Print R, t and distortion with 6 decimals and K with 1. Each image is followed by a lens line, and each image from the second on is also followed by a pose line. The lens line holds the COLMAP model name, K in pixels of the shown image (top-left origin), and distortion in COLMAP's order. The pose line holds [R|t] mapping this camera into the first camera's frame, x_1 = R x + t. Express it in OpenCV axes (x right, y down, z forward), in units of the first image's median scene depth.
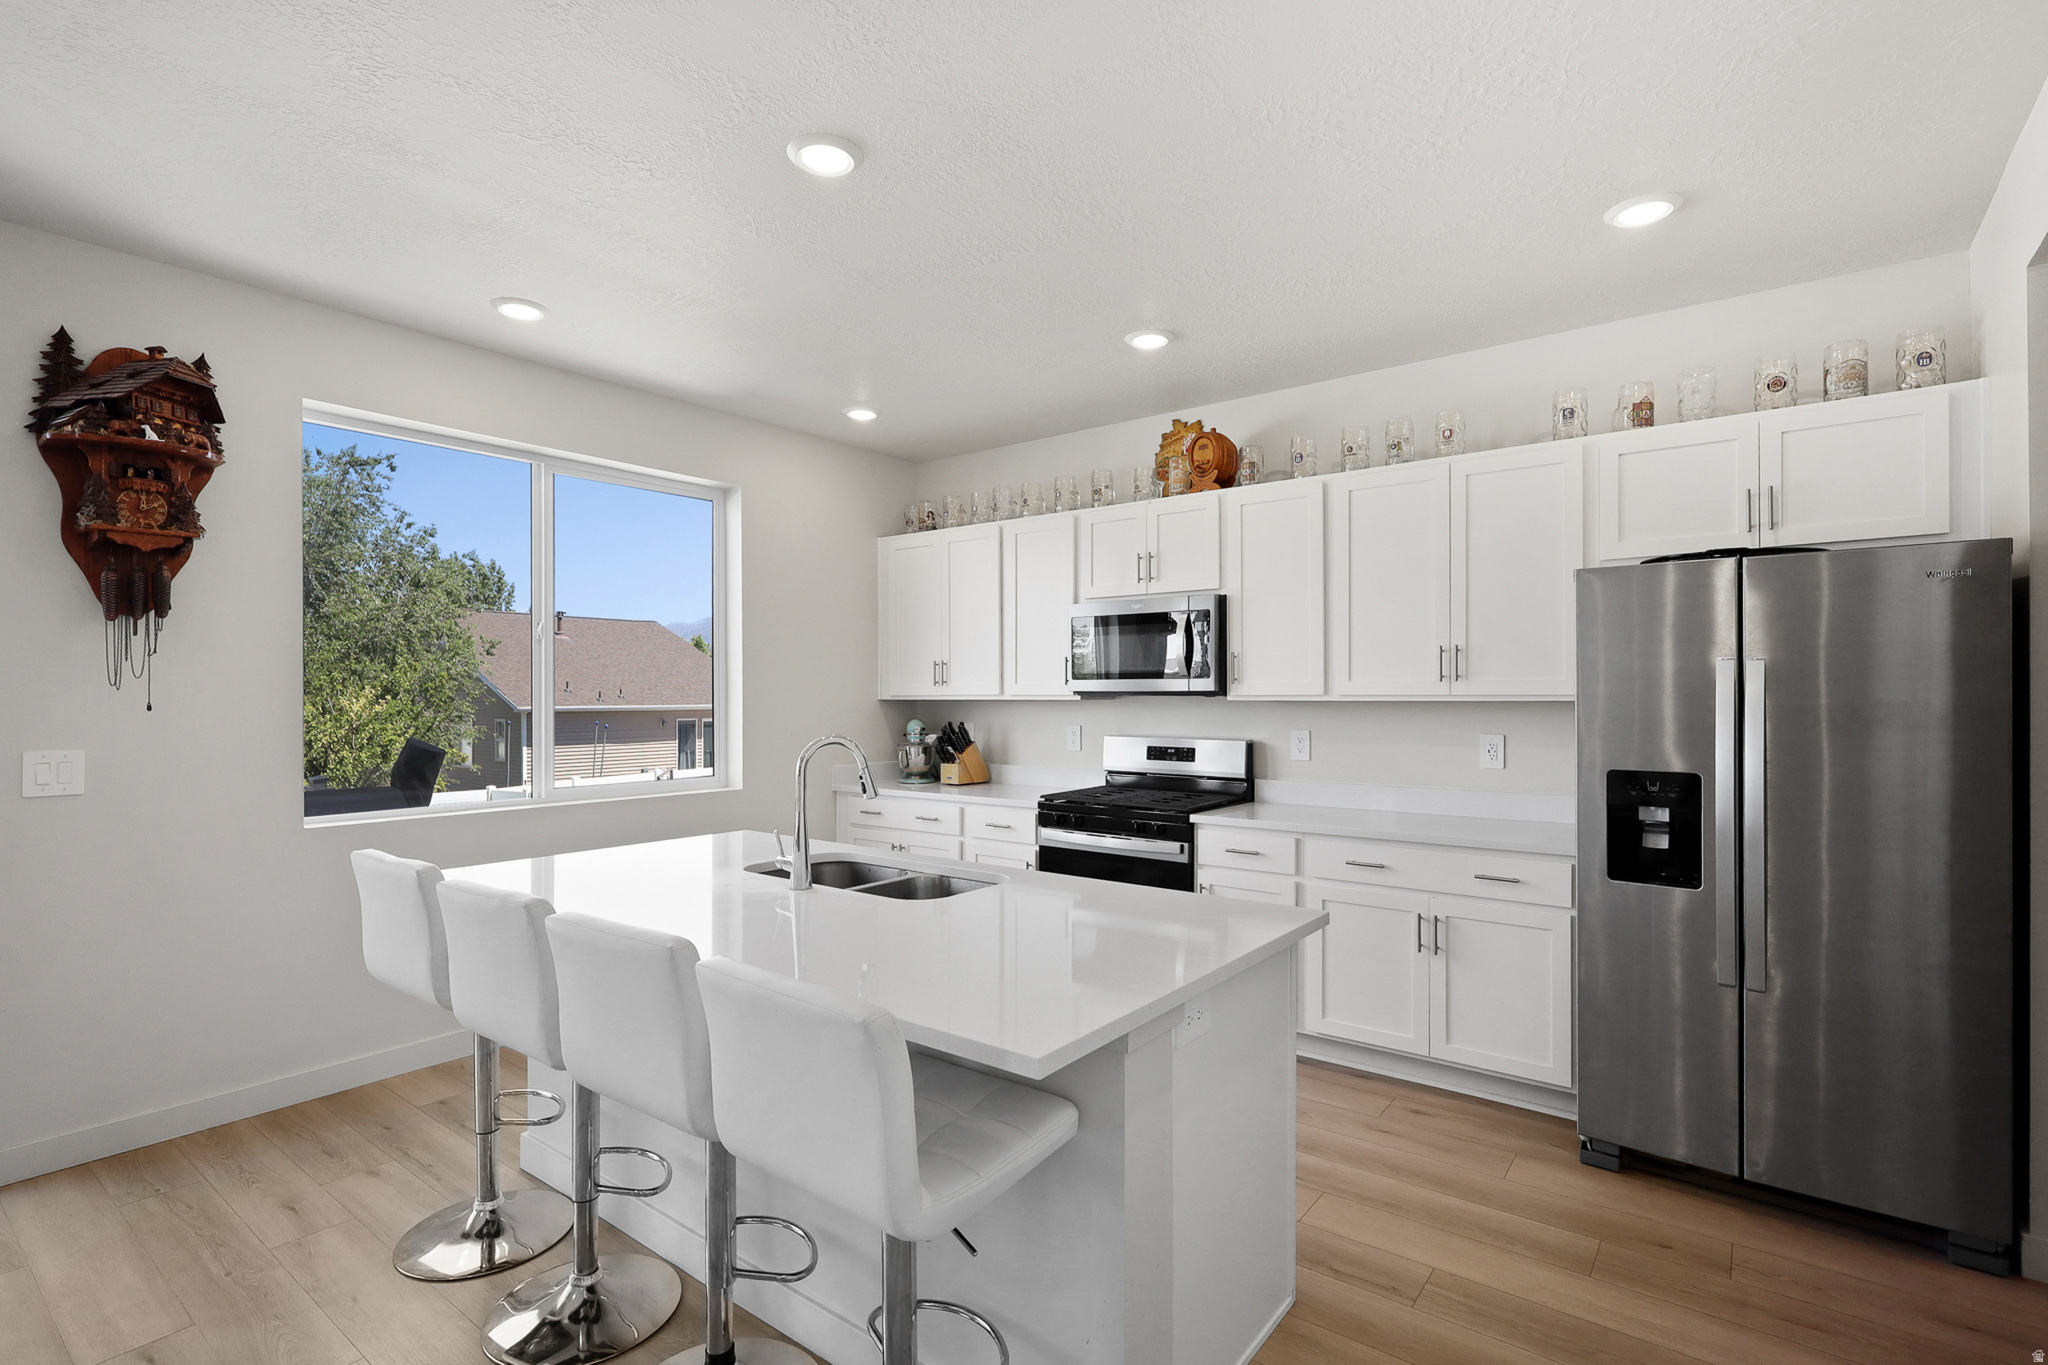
lens RADIAL K [[962.9, 0, 1017.8], [0, 962.9, 682.5], [0, 0, 1]] dist [-0.001042, 0.000487]
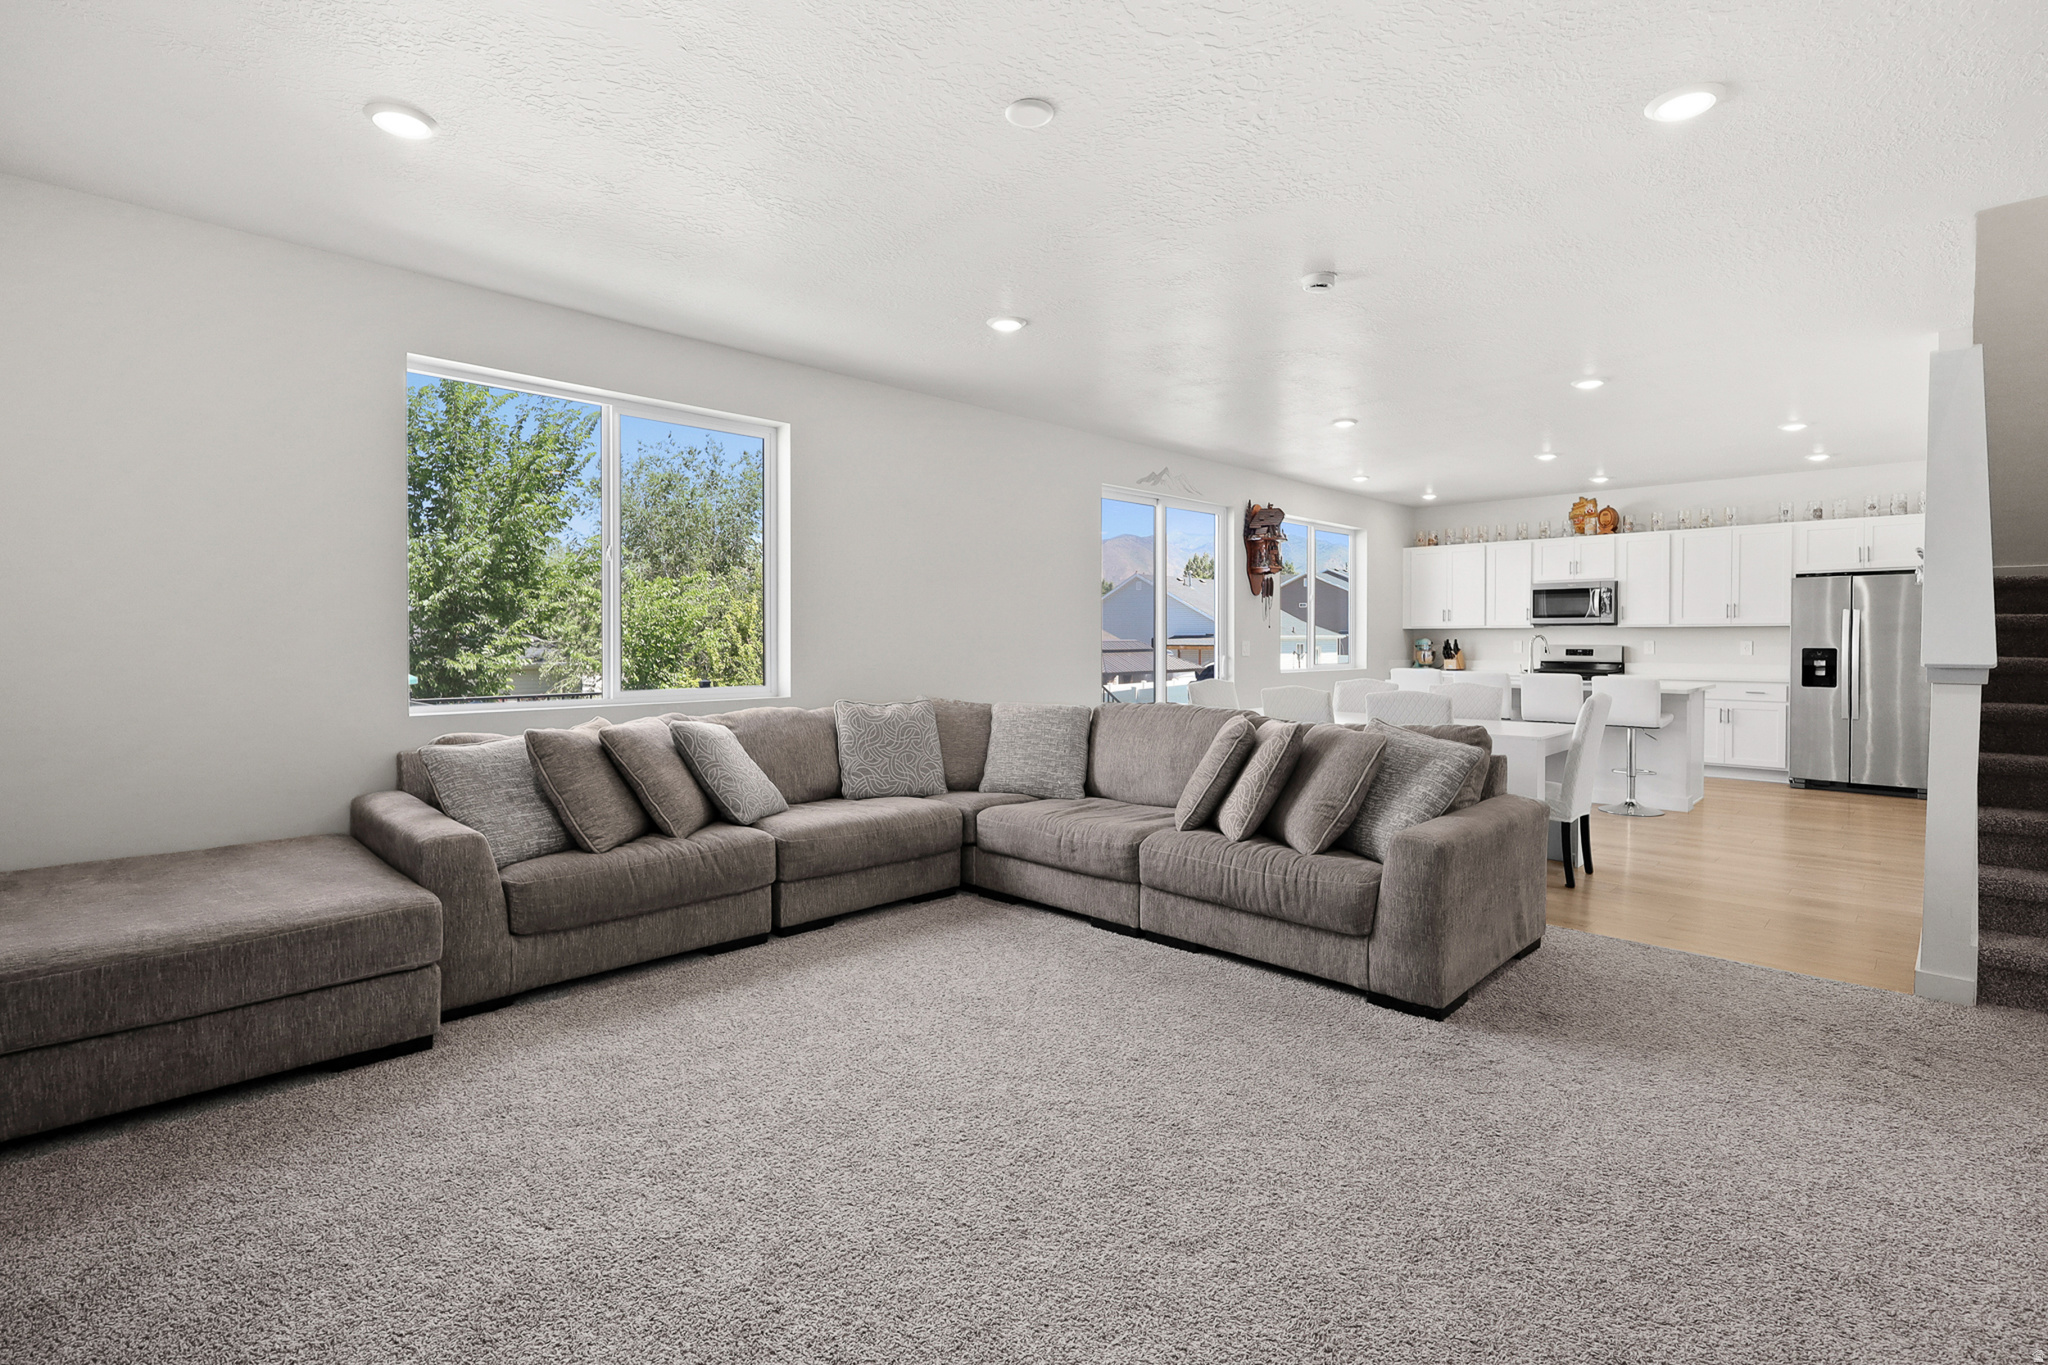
lens RADIAL K [[956.6, 0, 1023.0], [0, 956.6, 647.6], [0, 0, 1]] dist [-0.000329, -0.000076]
pose [[0.993799, 0.002915, -0.111151, -0.957789], [-0.000408, 0.999745, 0.022568, 0.016595], [0.111189, -0.022383, 0.993547, -1.452243]]
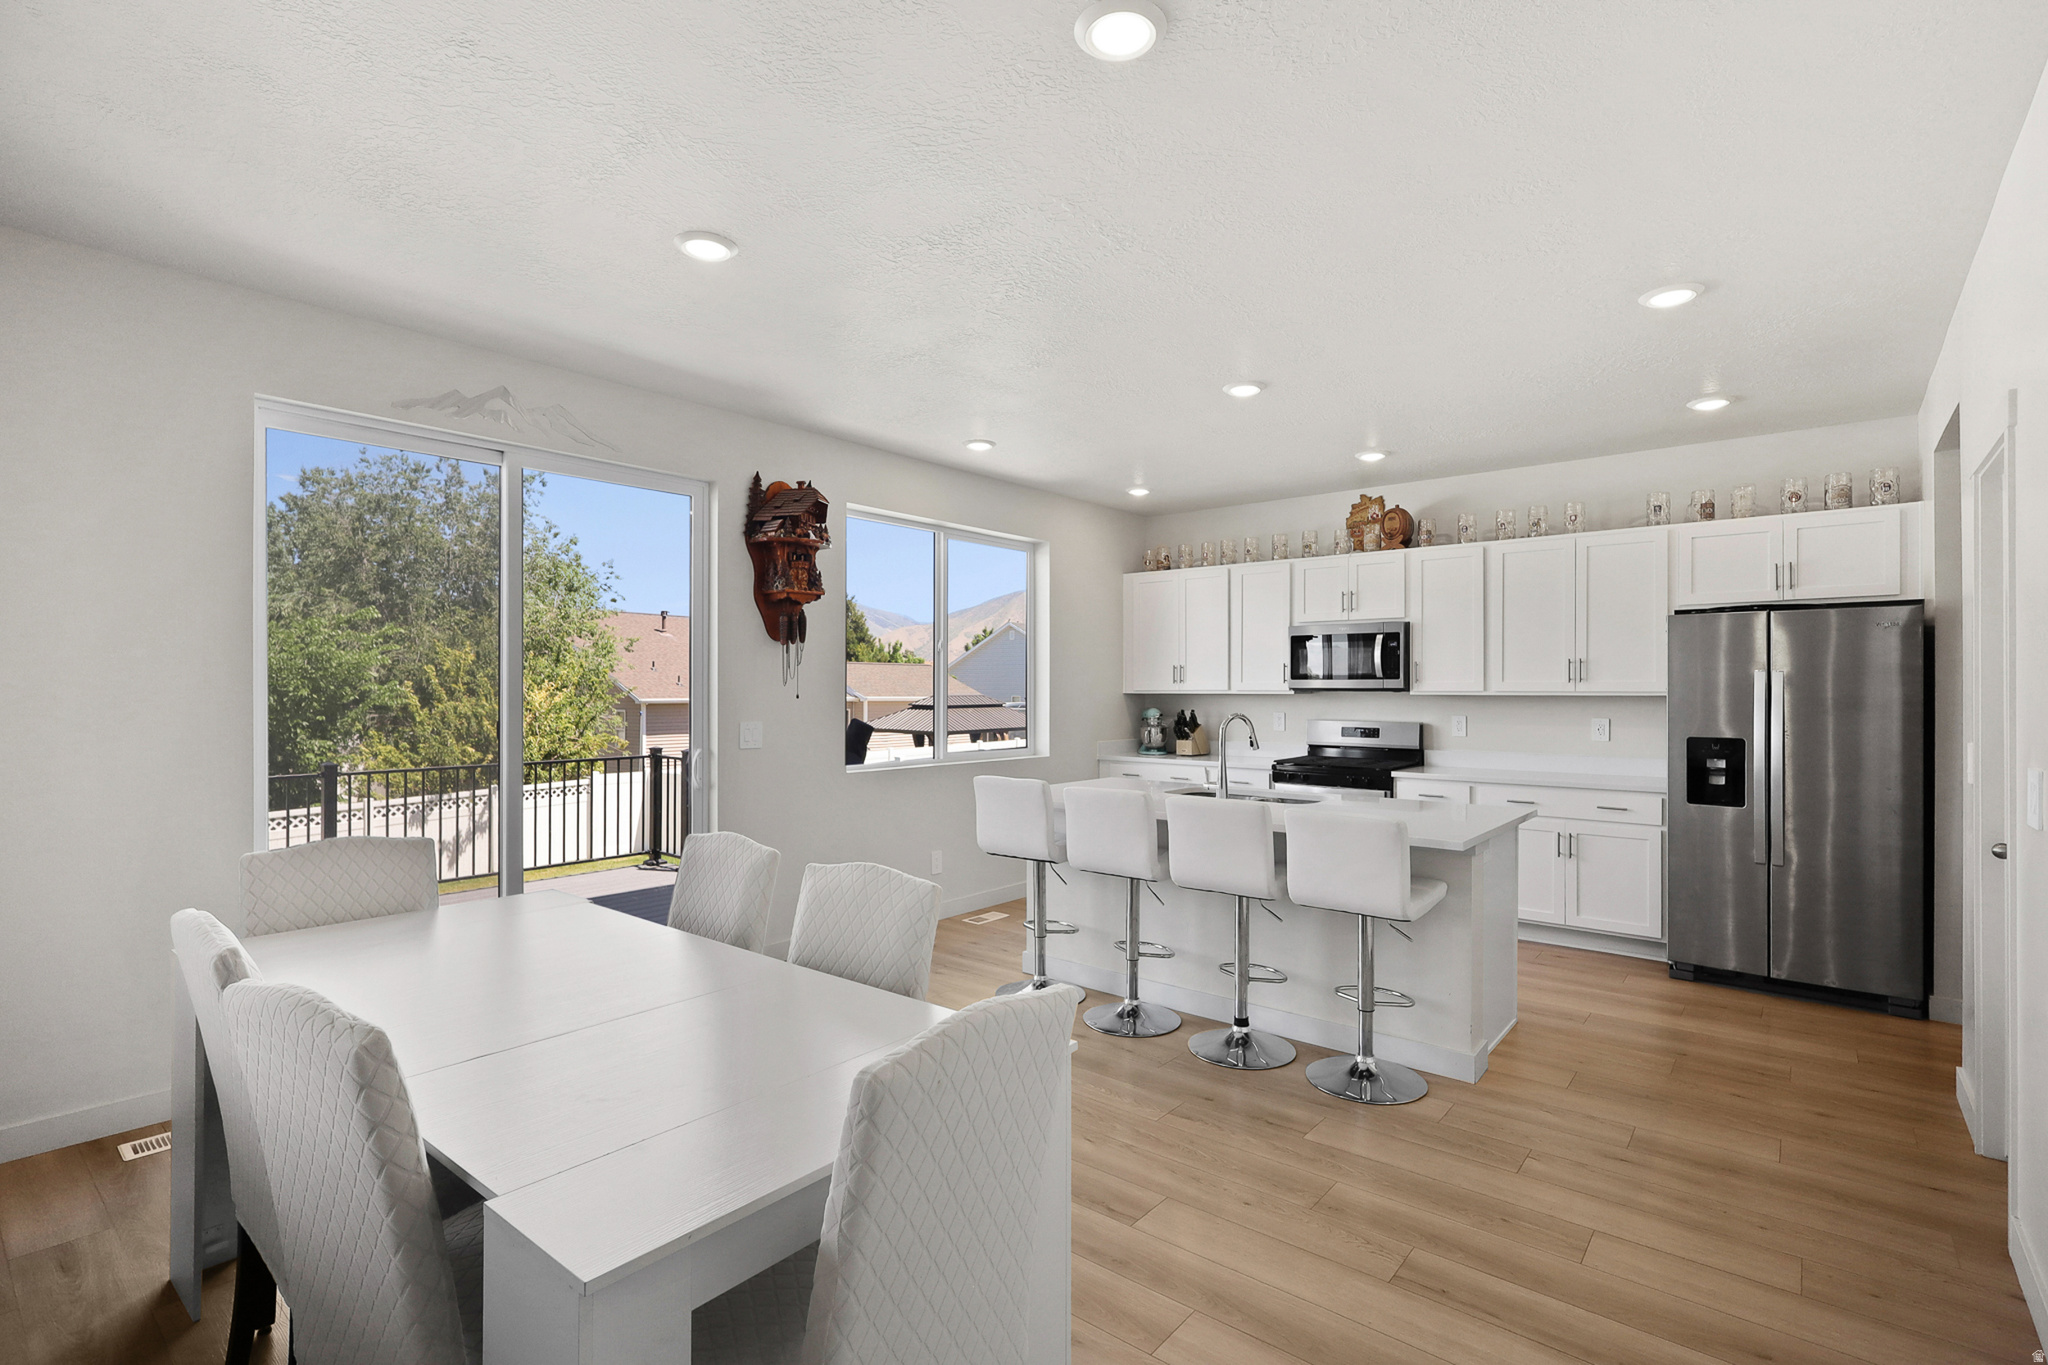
lens RADIAL K [[956.6, 0, 1017.7], [0, 956.6, 676.3], [0, 0, 1]] dist [0.002322, -0.000152]
pose [[0.999424, 0.003148, -0.033781, -0.333578], [-0.003160, 0.999995, -0.000300, -0.007136], [0.033780, 0.000406, 0.999429, -0.473553]]
